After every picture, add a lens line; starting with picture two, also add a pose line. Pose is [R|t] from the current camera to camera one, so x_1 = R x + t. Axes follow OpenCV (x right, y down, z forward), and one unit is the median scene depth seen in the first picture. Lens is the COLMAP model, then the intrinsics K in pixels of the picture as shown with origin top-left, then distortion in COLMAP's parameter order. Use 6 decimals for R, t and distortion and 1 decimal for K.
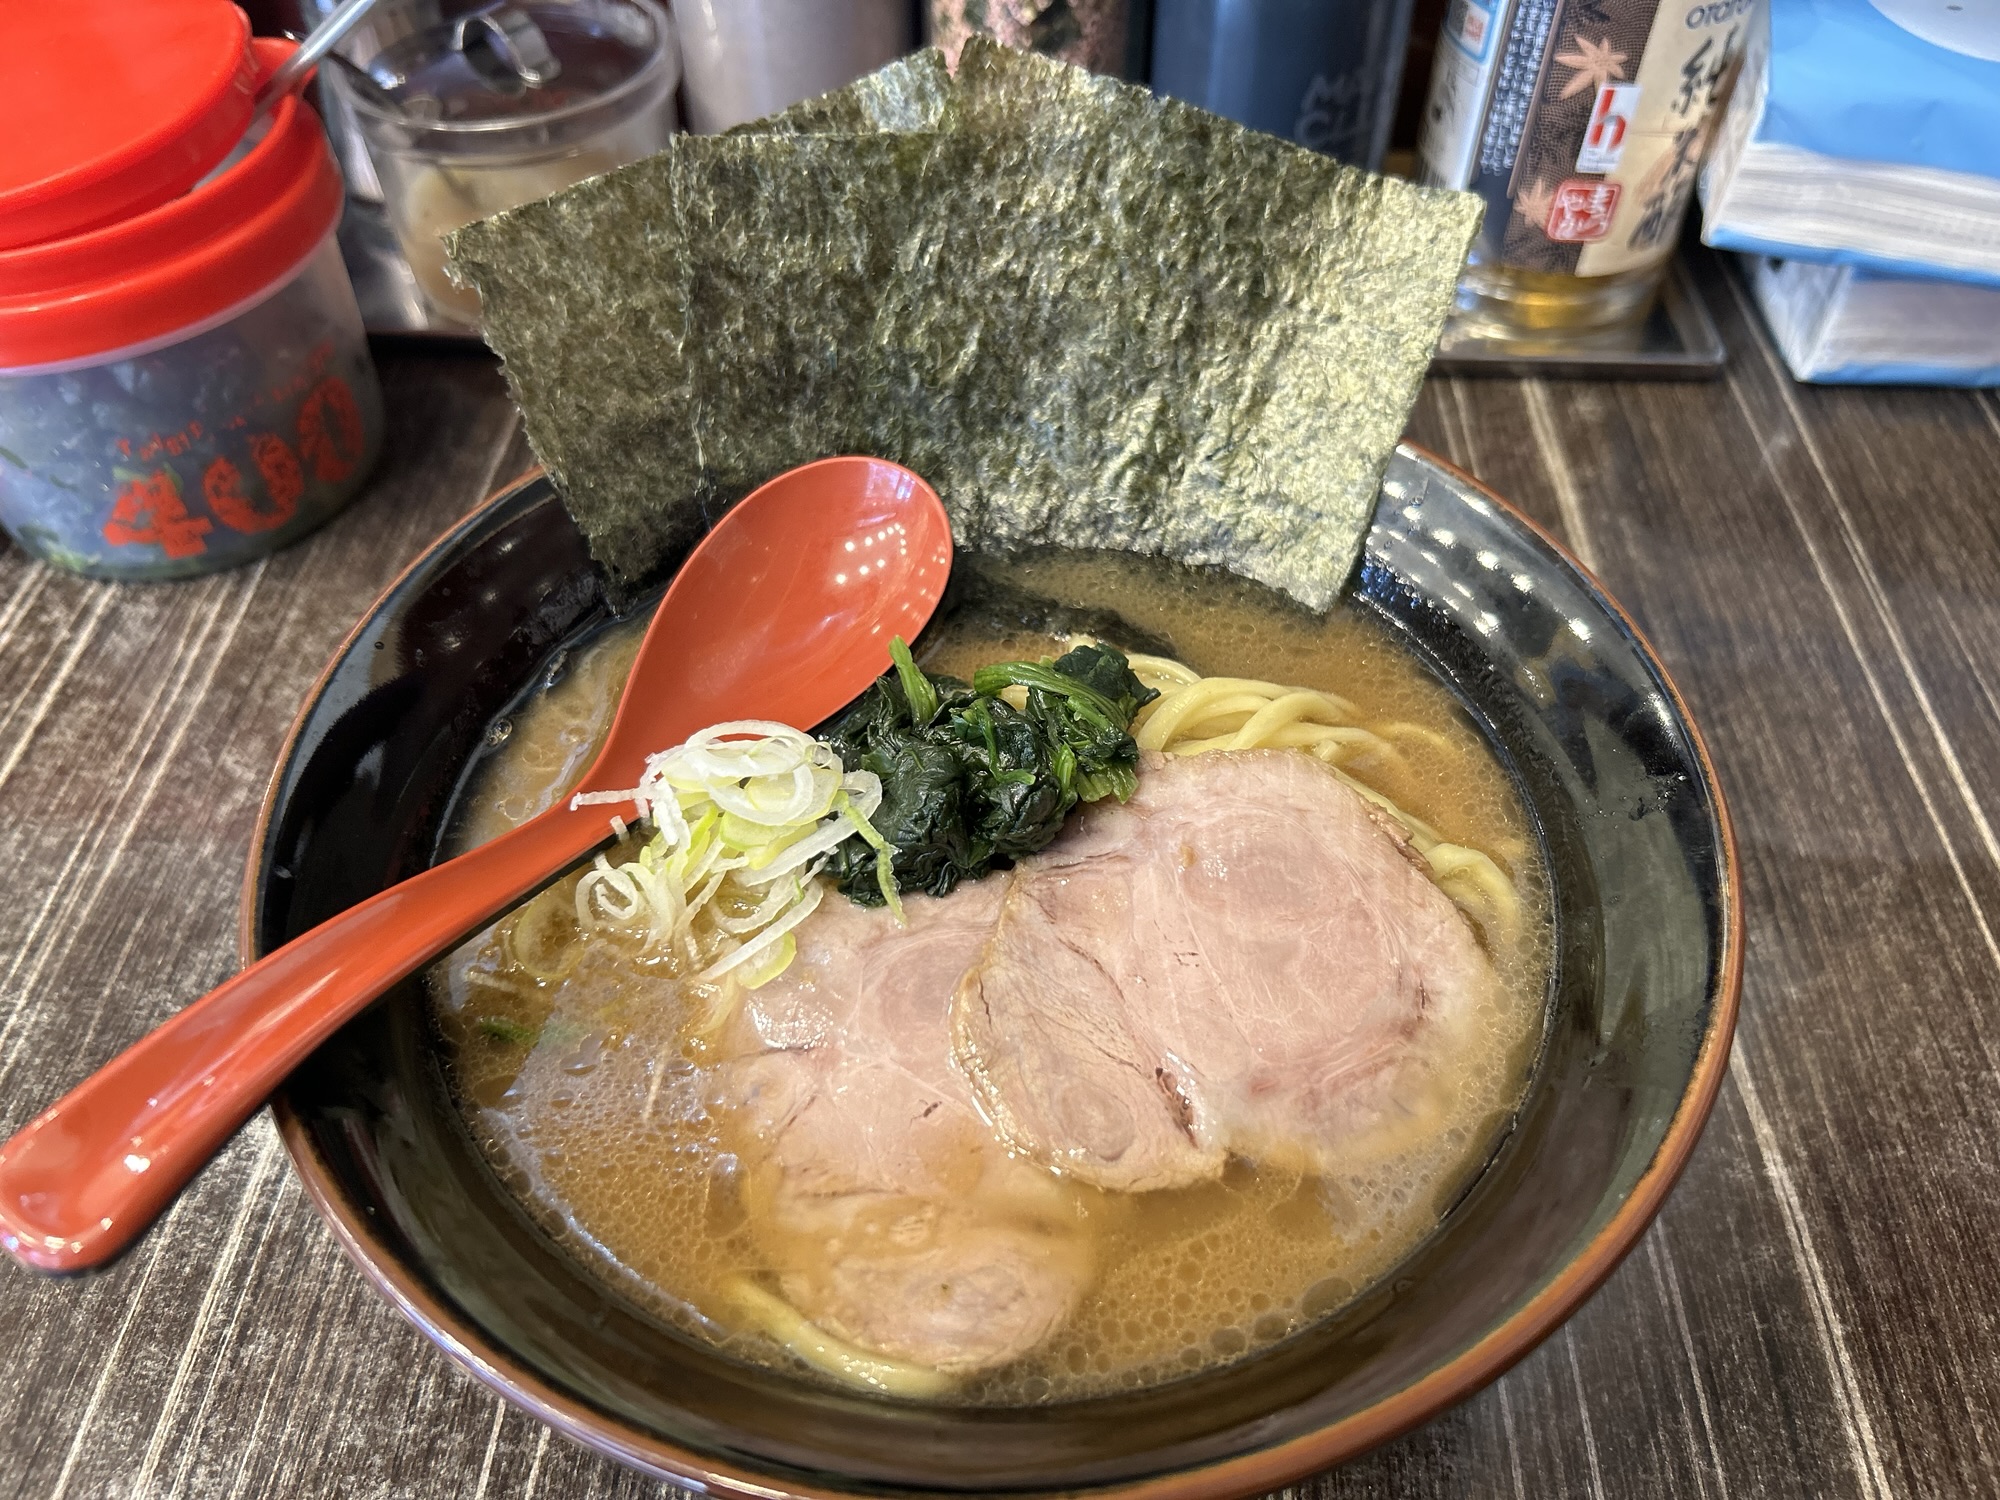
lens RADIAL K [[1566.4, 0, 989.7], [0, 1566.4, 754.2], [0, 0, 1]] dist [0.046640, -0.078669]
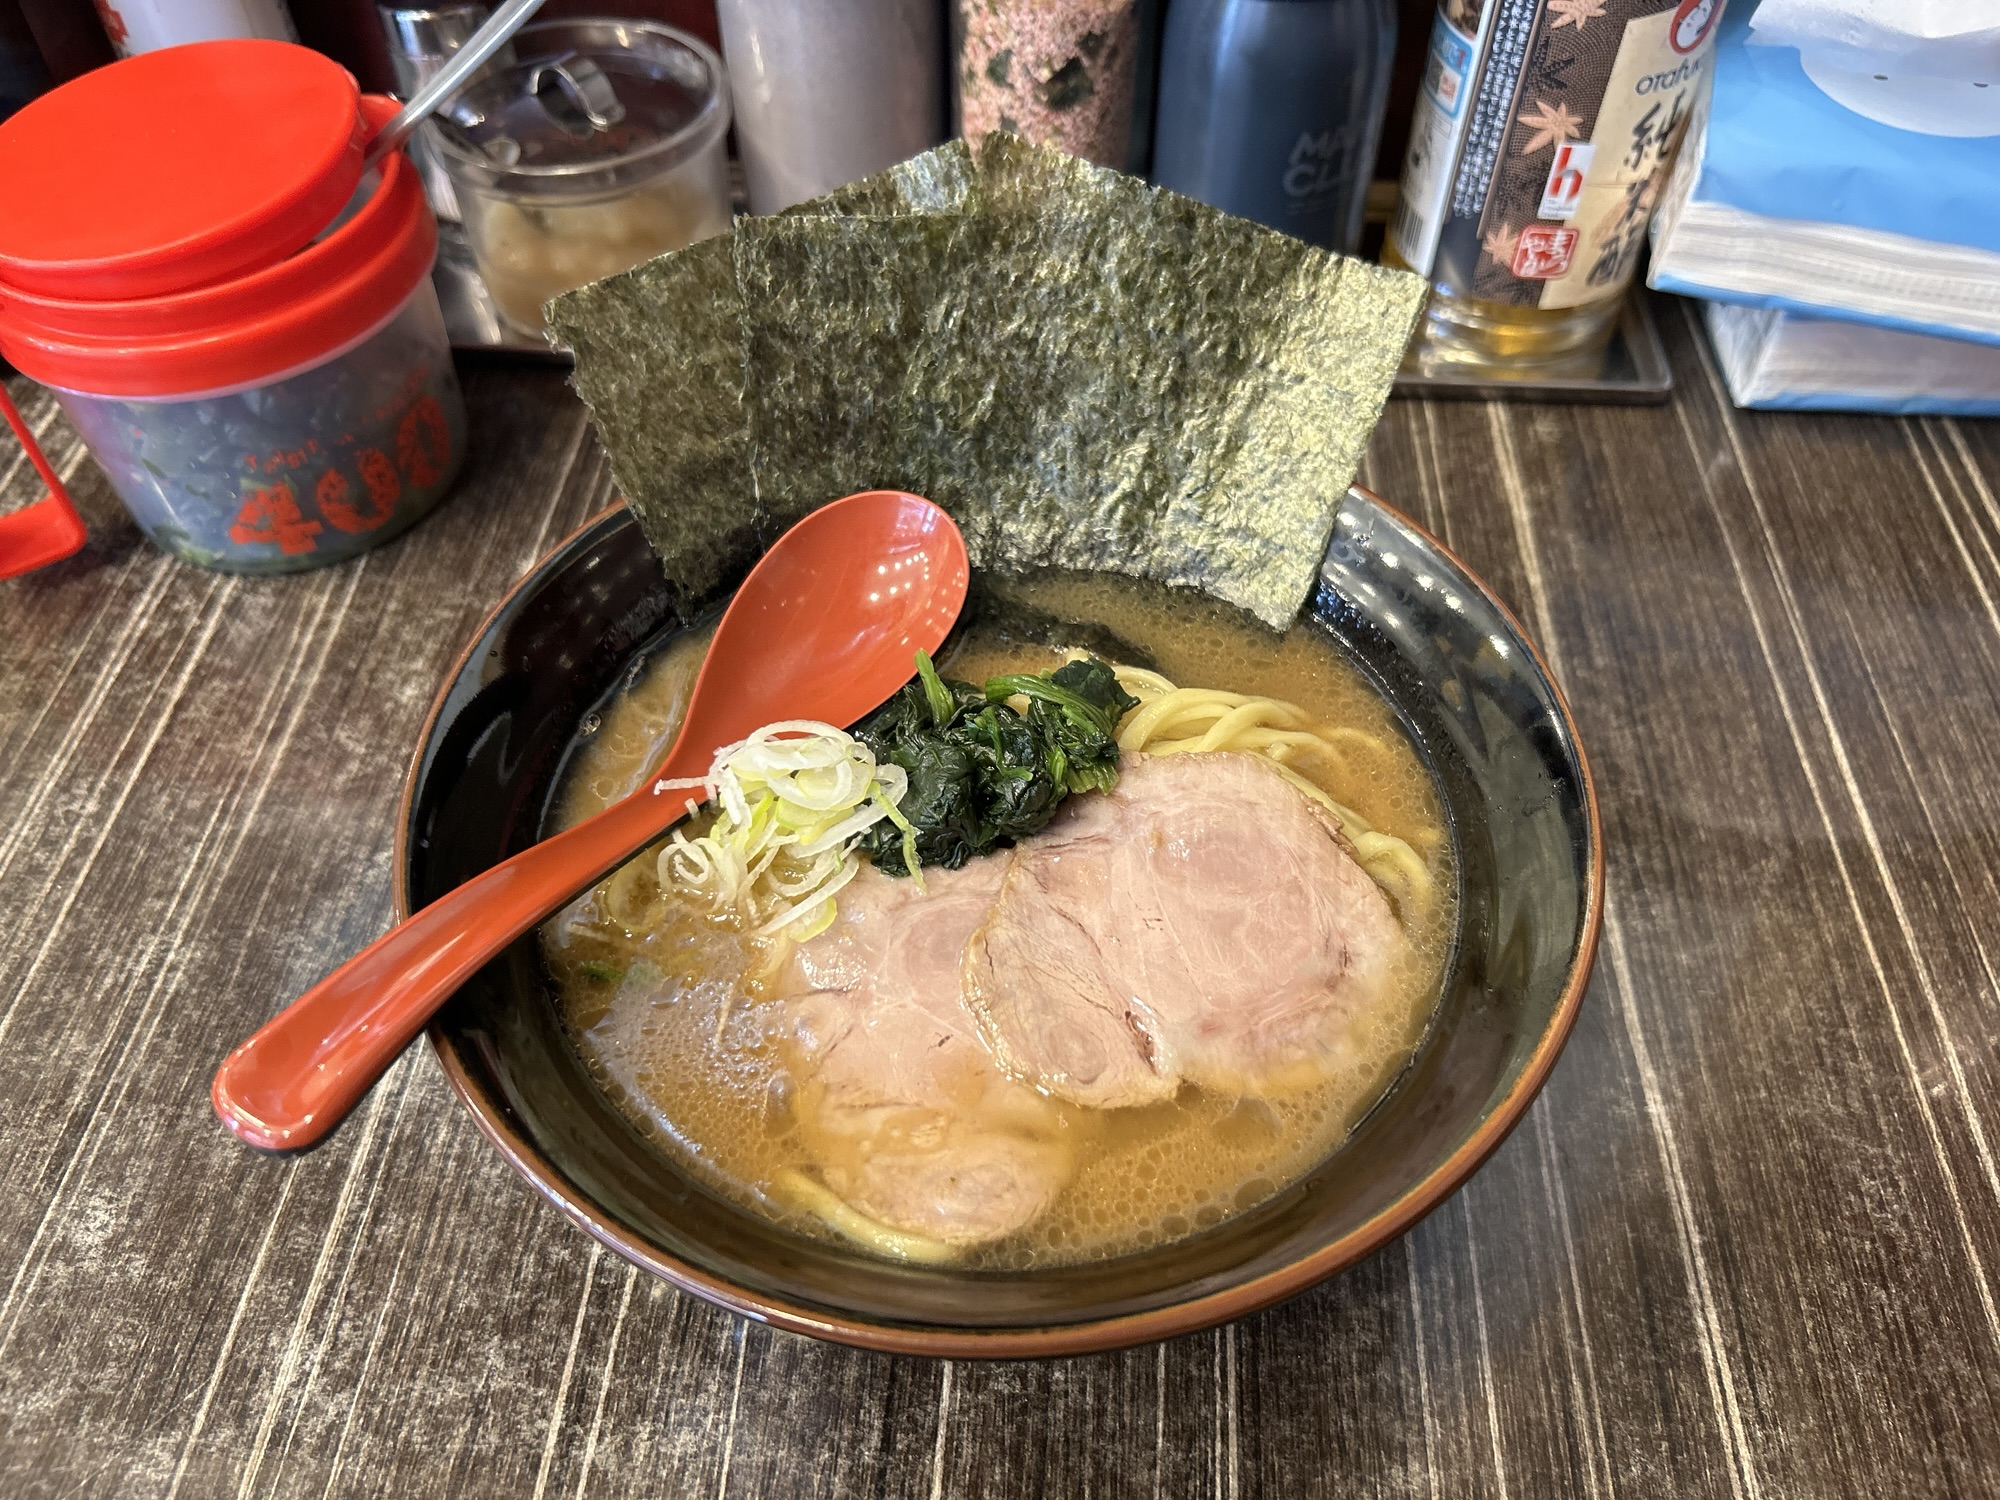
lens RADIAL K [[1566.4, 0, 989.7], [0, 1566.4, 754.2], [0, 0, 1]] dist [0.046640, -0.078669]
pose [[0.999810, 0.015348, -0.012000, 0.007572], [-0.014958, 0.999377, 0.031958, -0.031031], [0.012483, -0.031772, 0.999417, -0.176447]]
